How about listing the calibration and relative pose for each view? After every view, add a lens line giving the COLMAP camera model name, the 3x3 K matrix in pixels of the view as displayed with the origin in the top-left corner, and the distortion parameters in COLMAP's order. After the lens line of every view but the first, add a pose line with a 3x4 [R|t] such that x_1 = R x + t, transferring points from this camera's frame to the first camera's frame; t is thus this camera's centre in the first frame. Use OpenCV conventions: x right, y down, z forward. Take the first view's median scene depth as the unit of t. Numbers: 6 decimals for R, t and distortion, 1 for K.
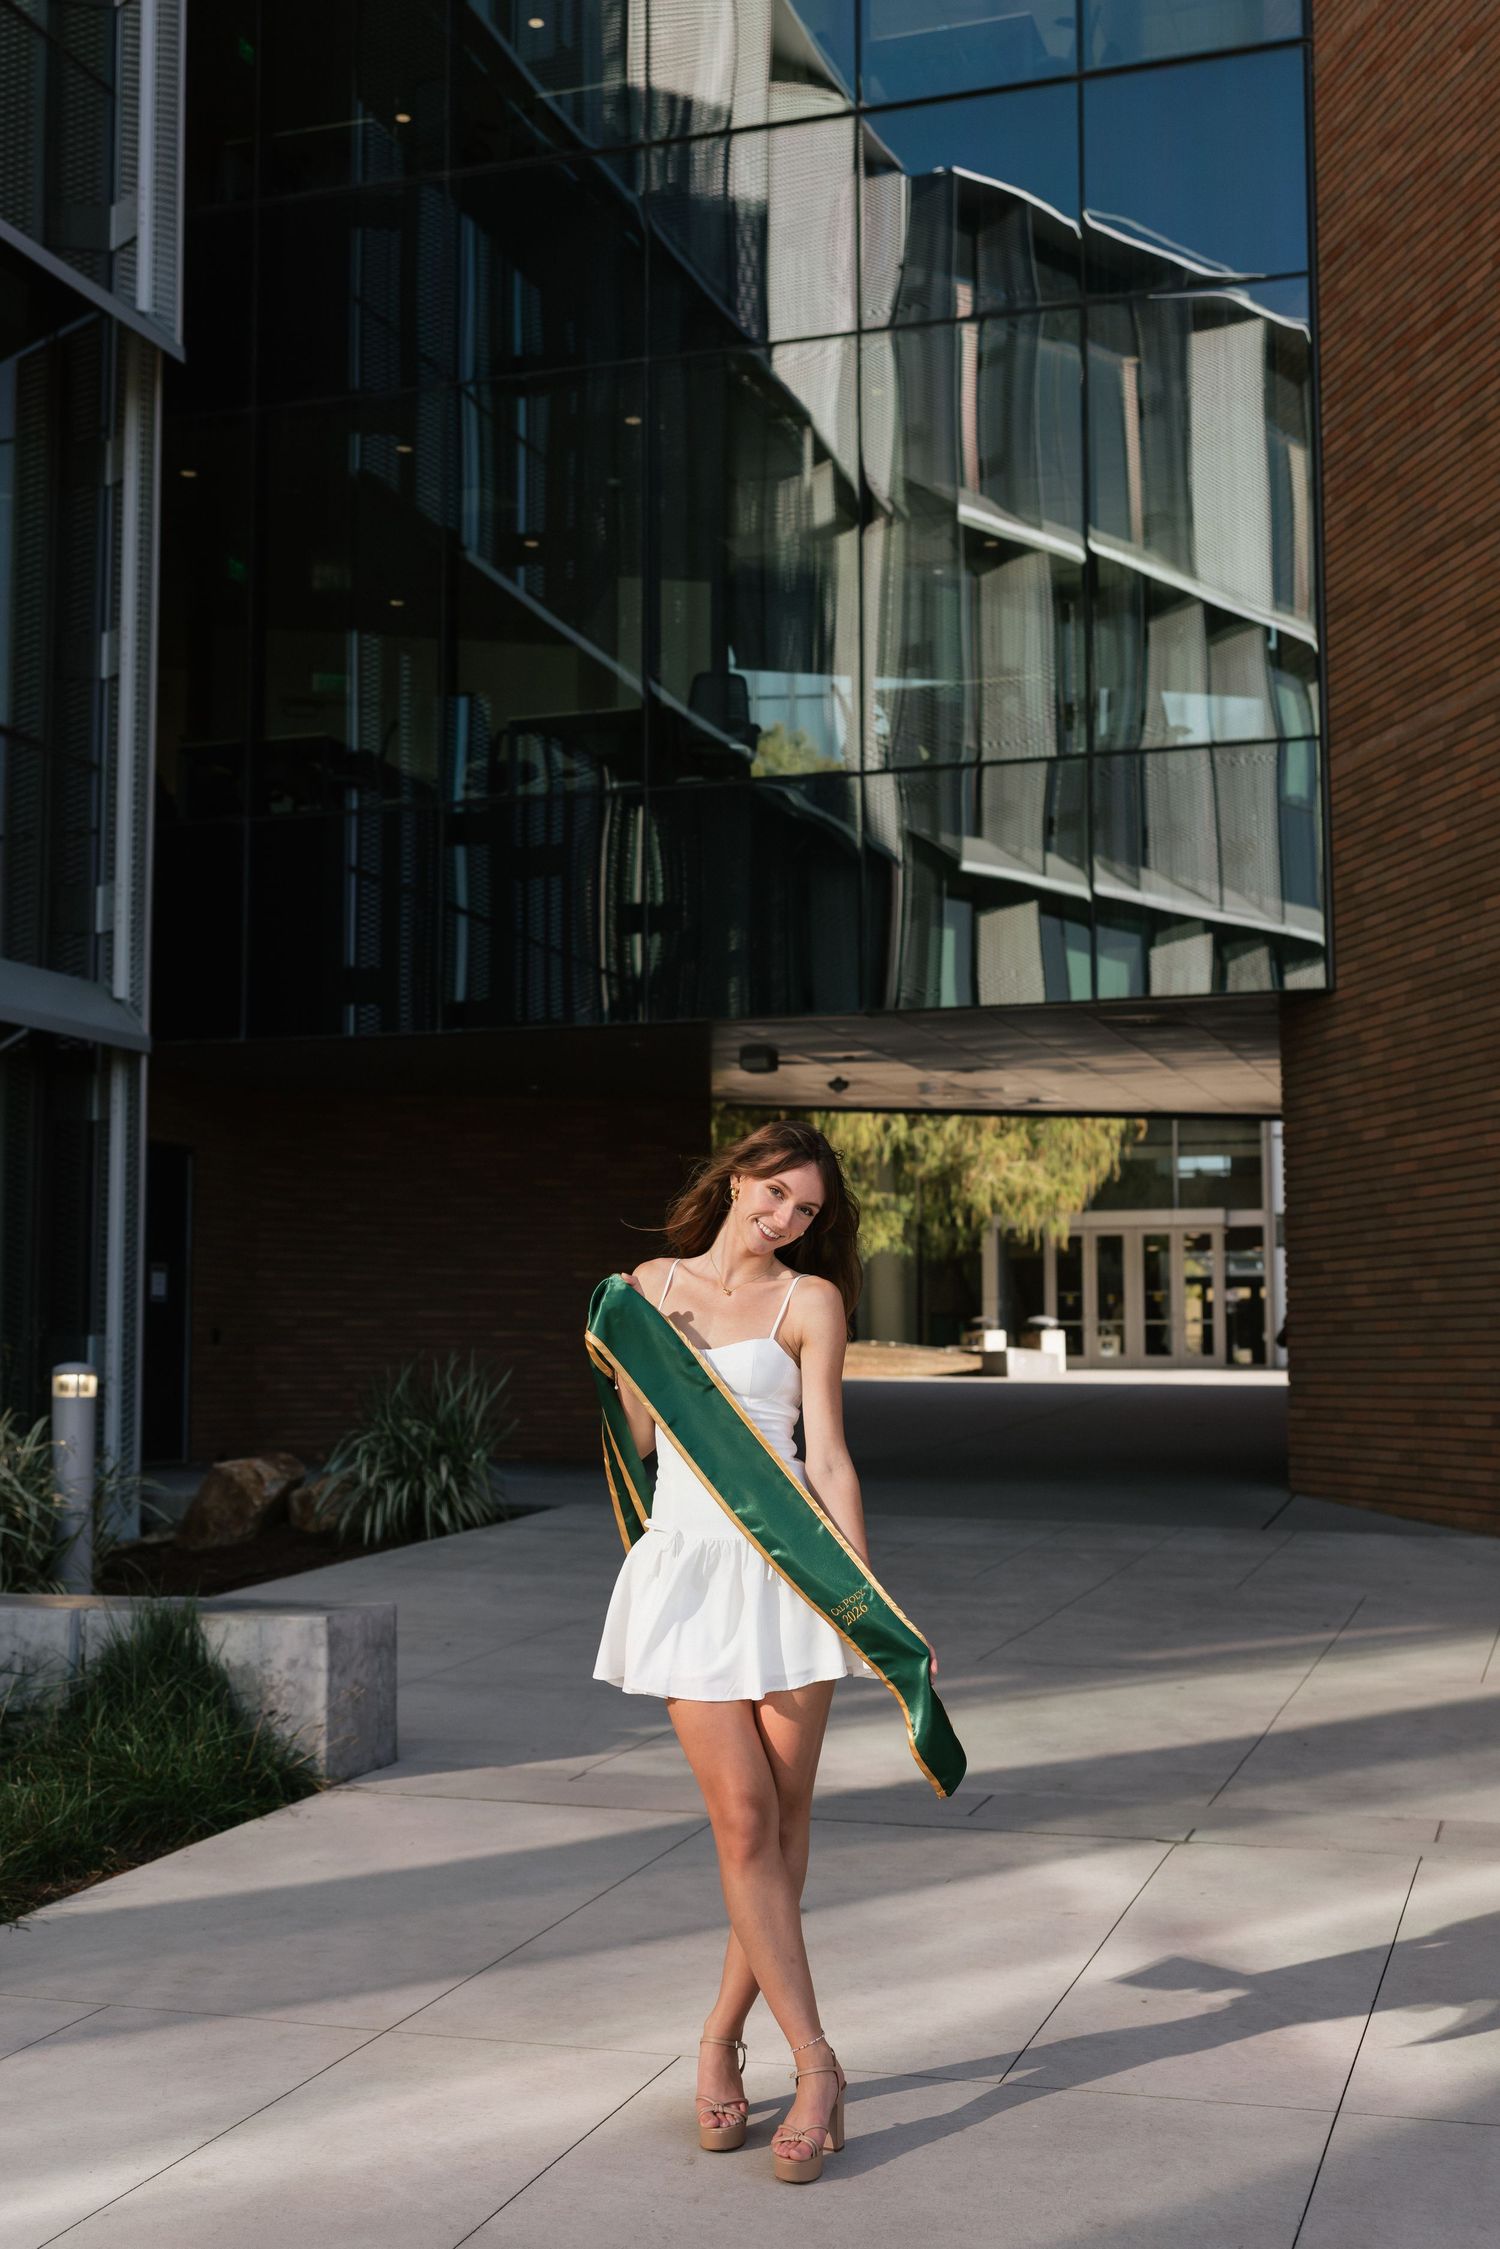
lens RADIAL K [[2679.6, 0, 763.2], [0, 2679.6, 1165.0], [0, 0, 1]] dist [-0.023578, 0.000000]
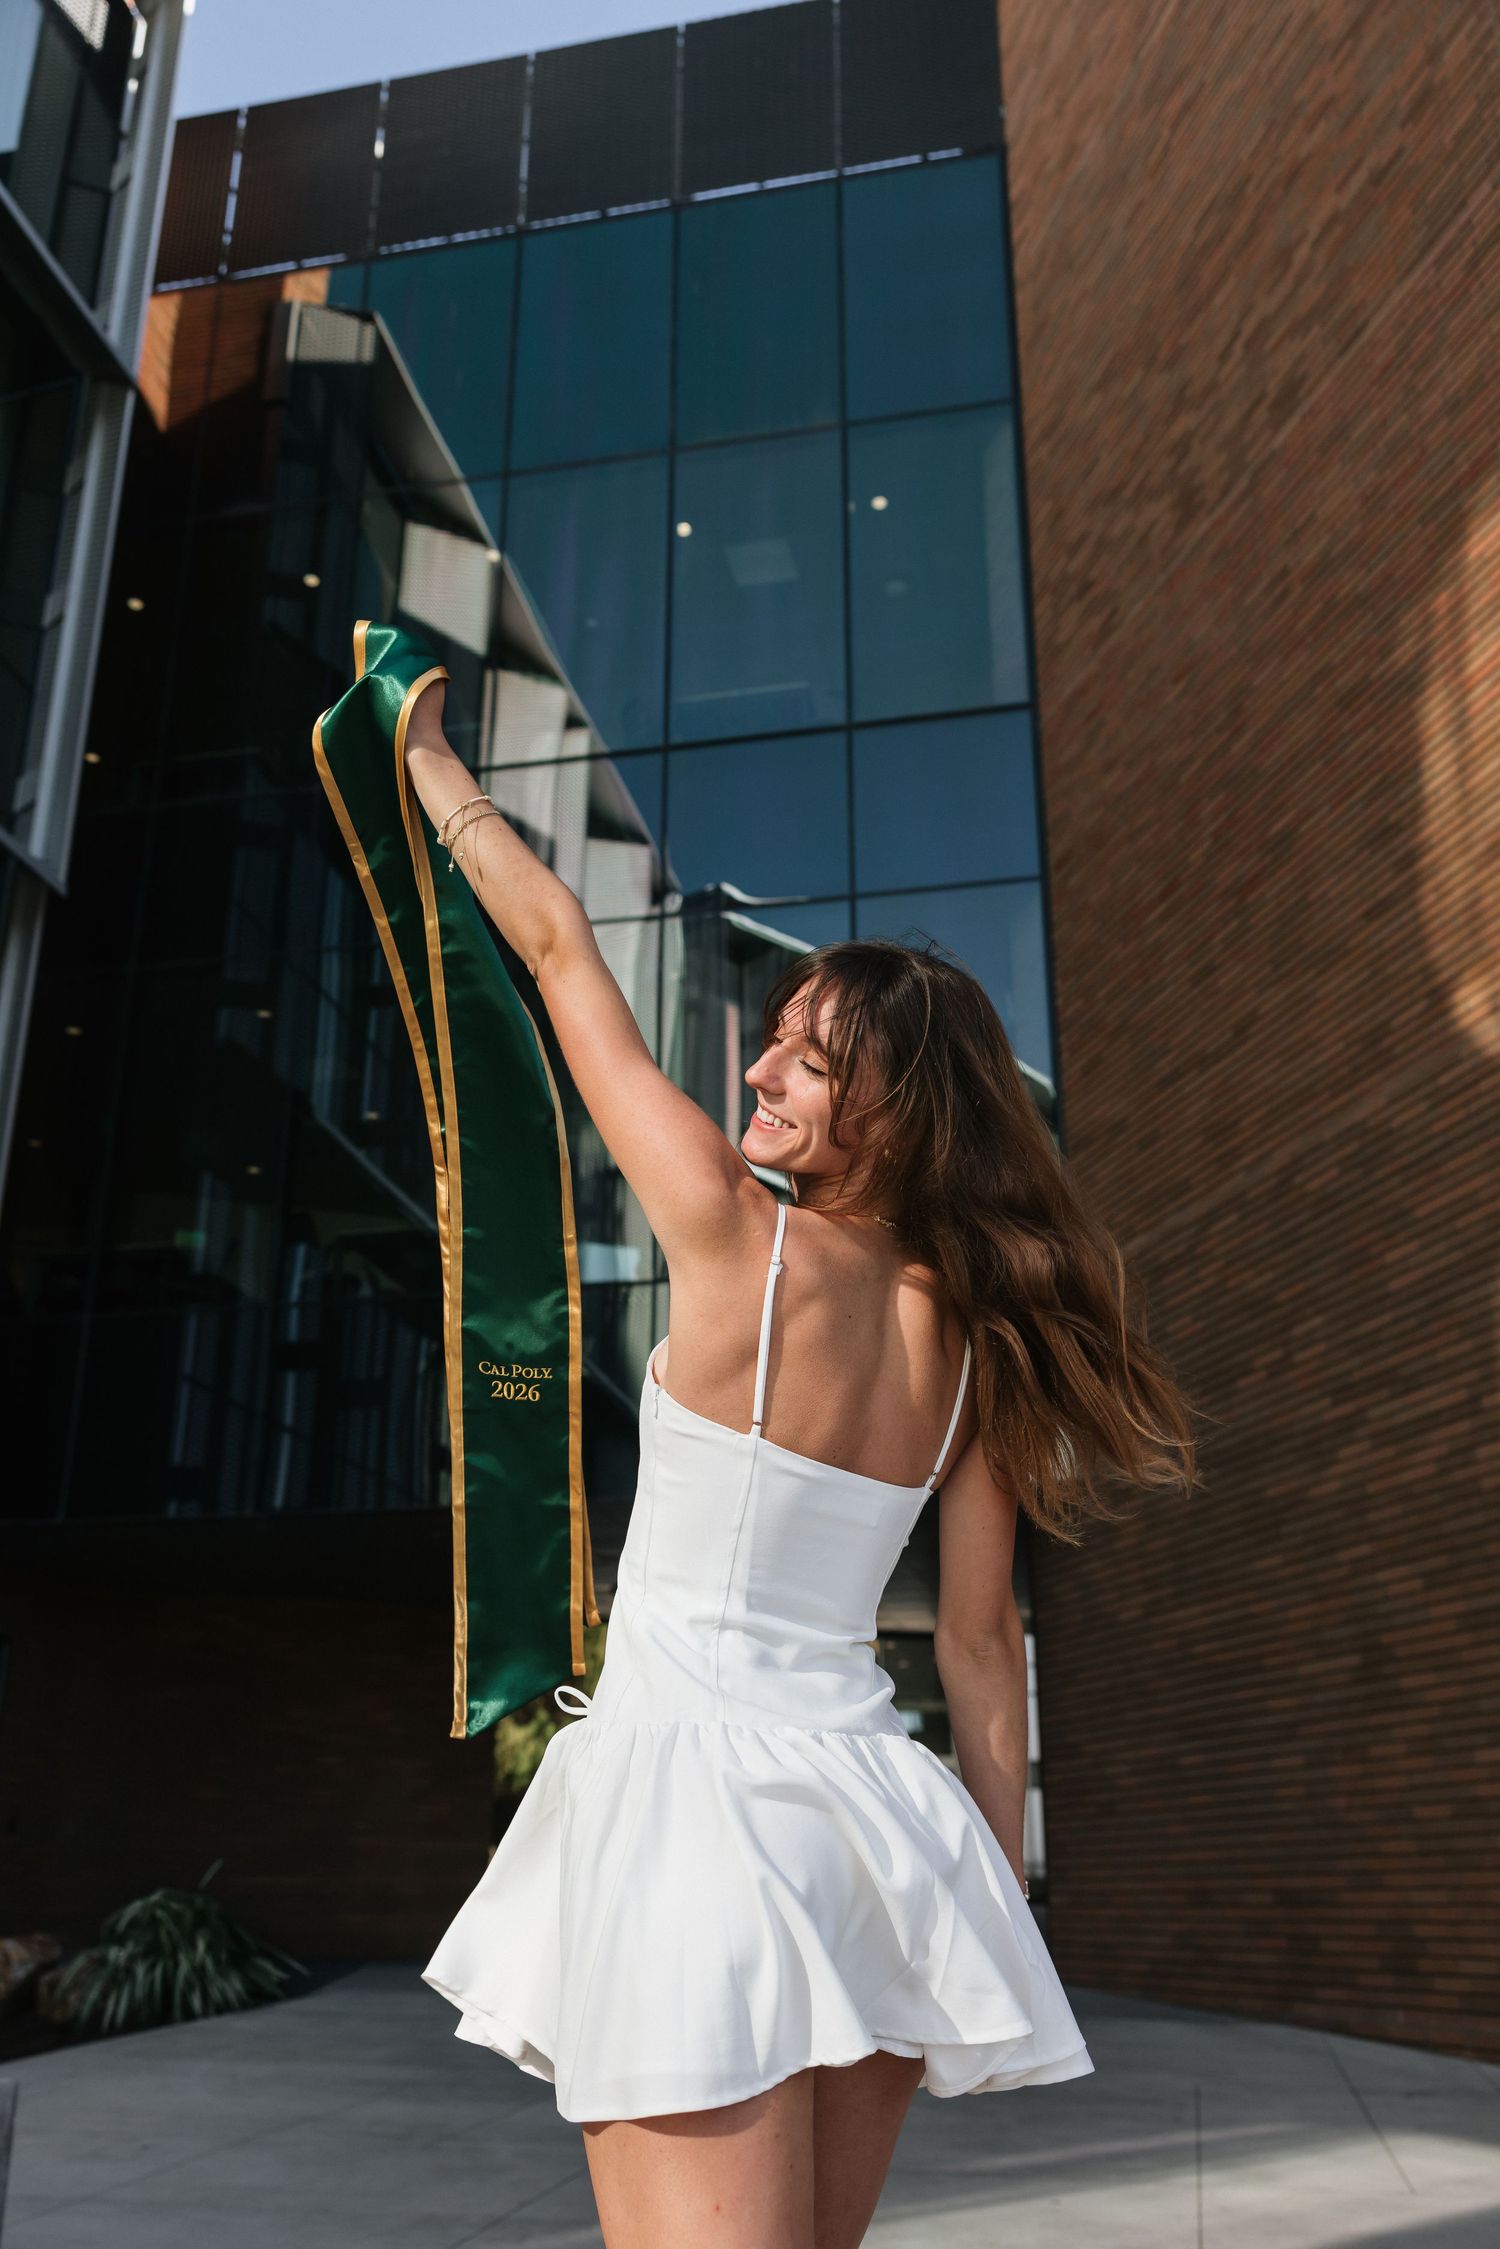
lens RADIAL K [[2003.5, 0, 752.6], [0, 2003.5, 1129.5], [0, 0, 1]] dist [-0.006694, 0.012124]
pose [[0.994900, 0.041722, 0.091833, -0.001366], [-0.013218, 0.956518, -0.291374, 0.035545], [-0.099997, 0.288674, 0.952191, 0.192684]]
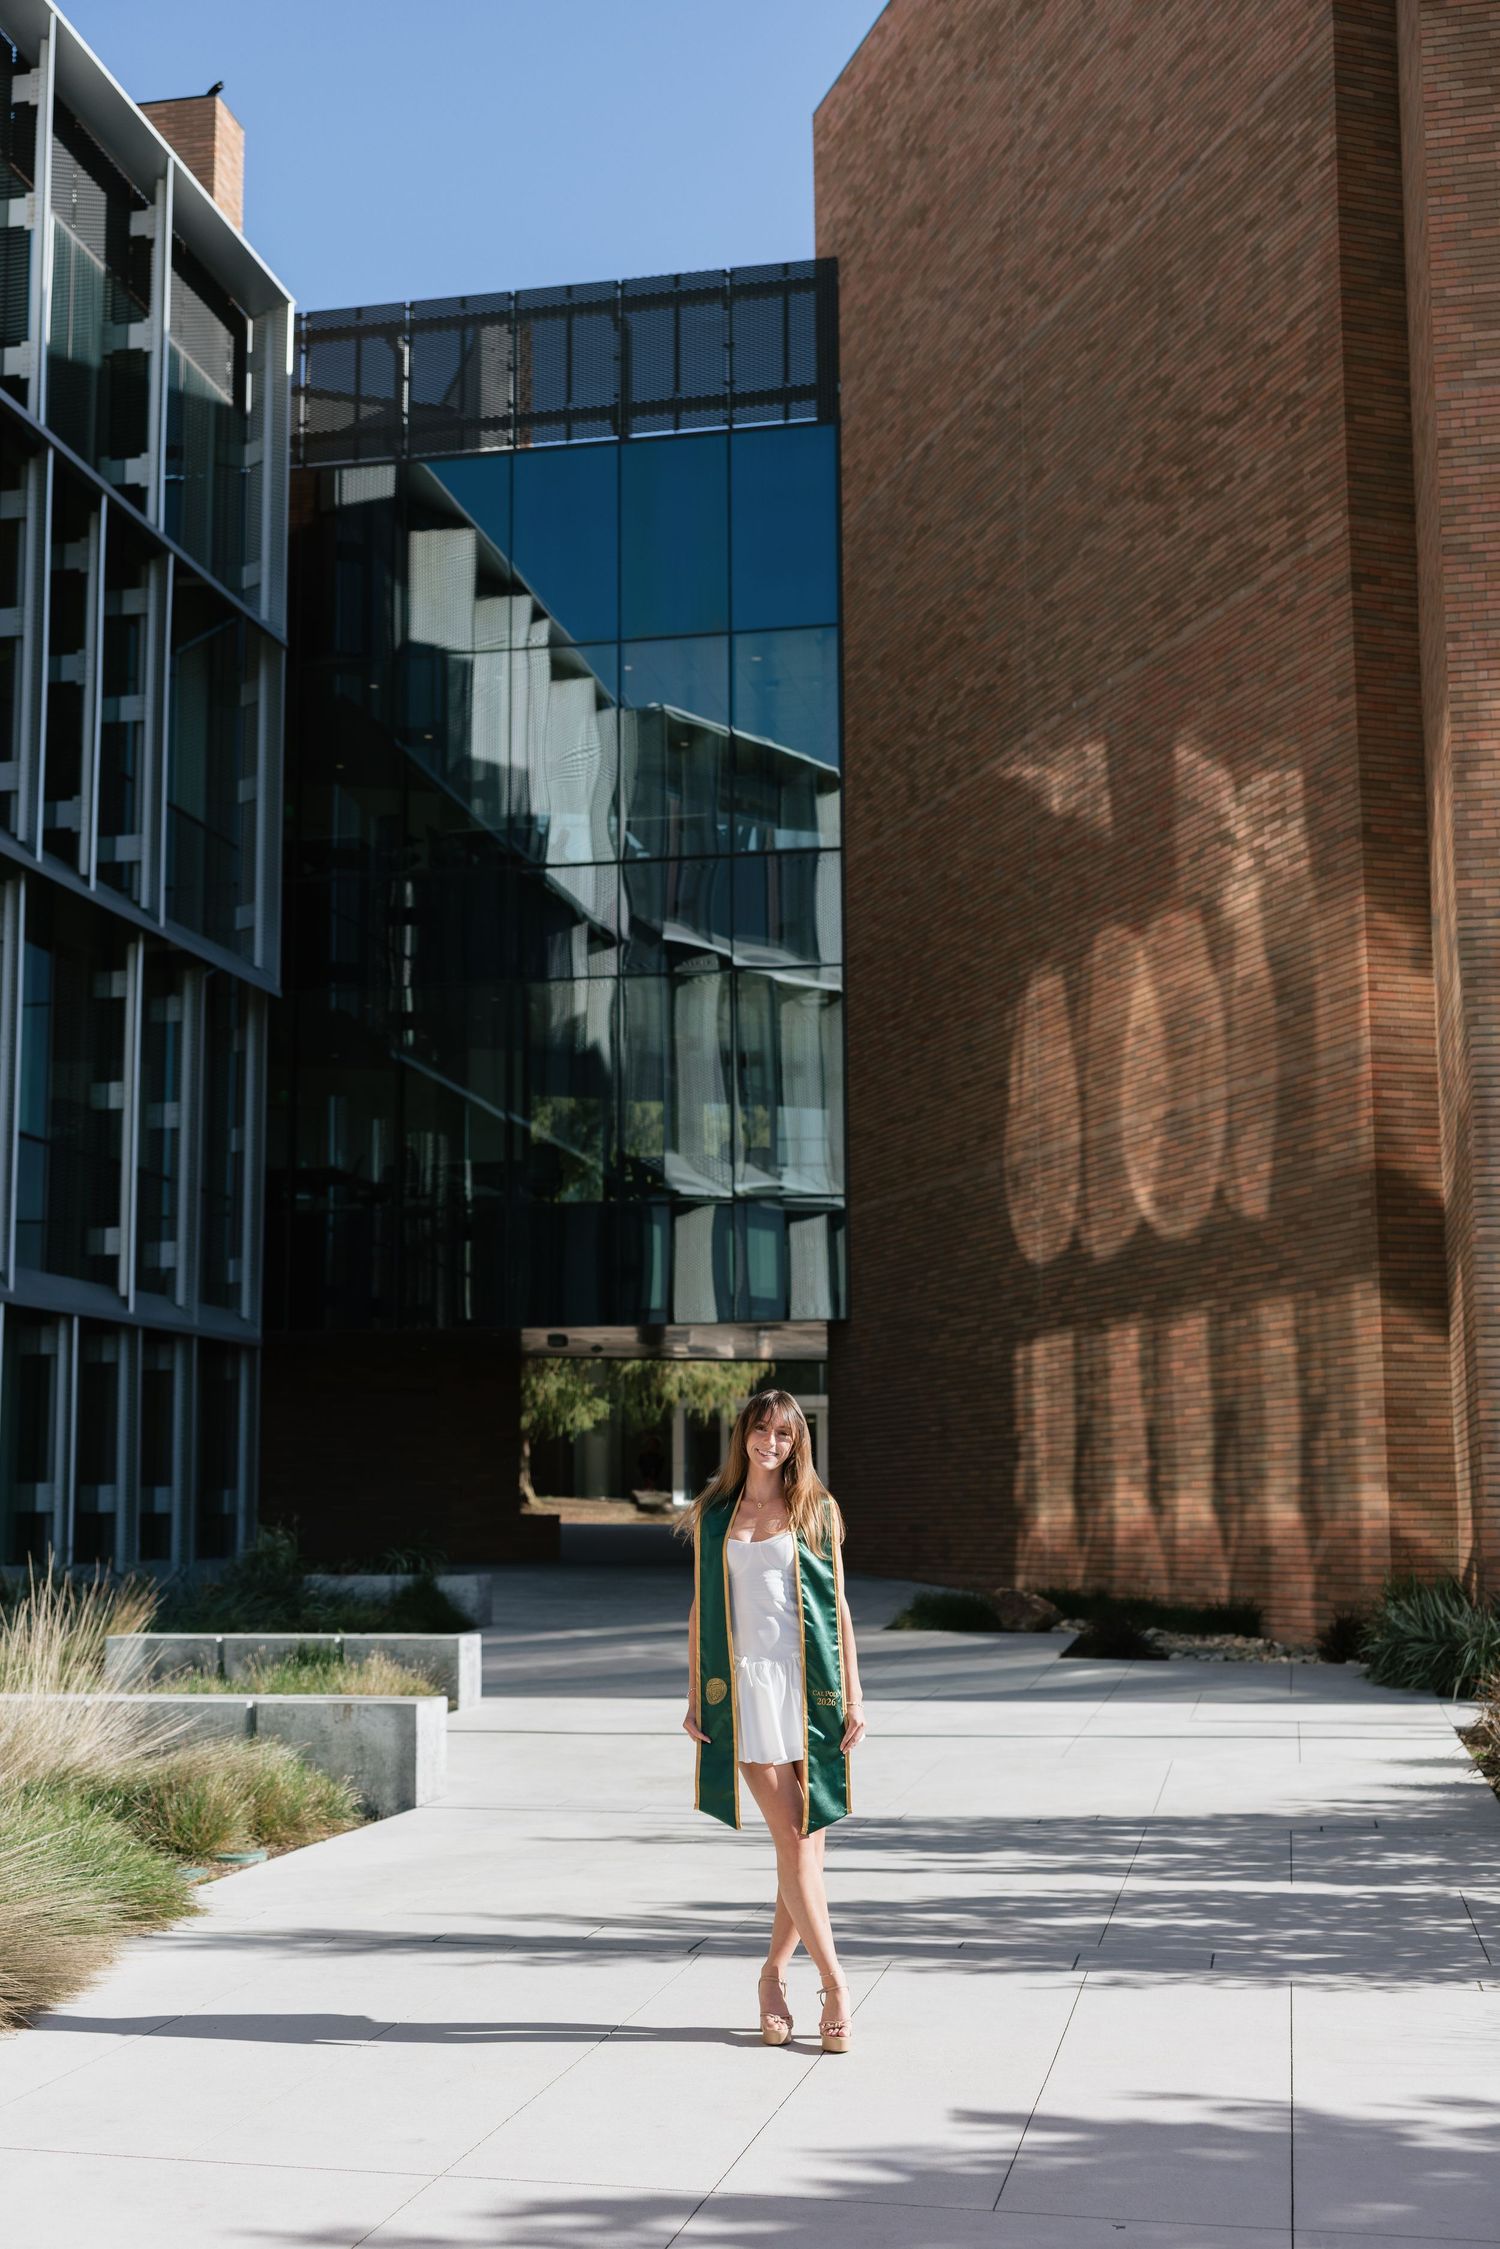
lens RADIAL K [[2727.3, 0, 753.9], [0, 2727.3, 1138.6], [0, 0, 1]] dist [0.018911, 0.000000]
pose [[0.993629, 0.013237, 0.111921, -0.093356], [-0.005845, 0.997795, -0.066121, -0.063210], [-0.112549, 0.065045, 0.991515, -1.043974]]
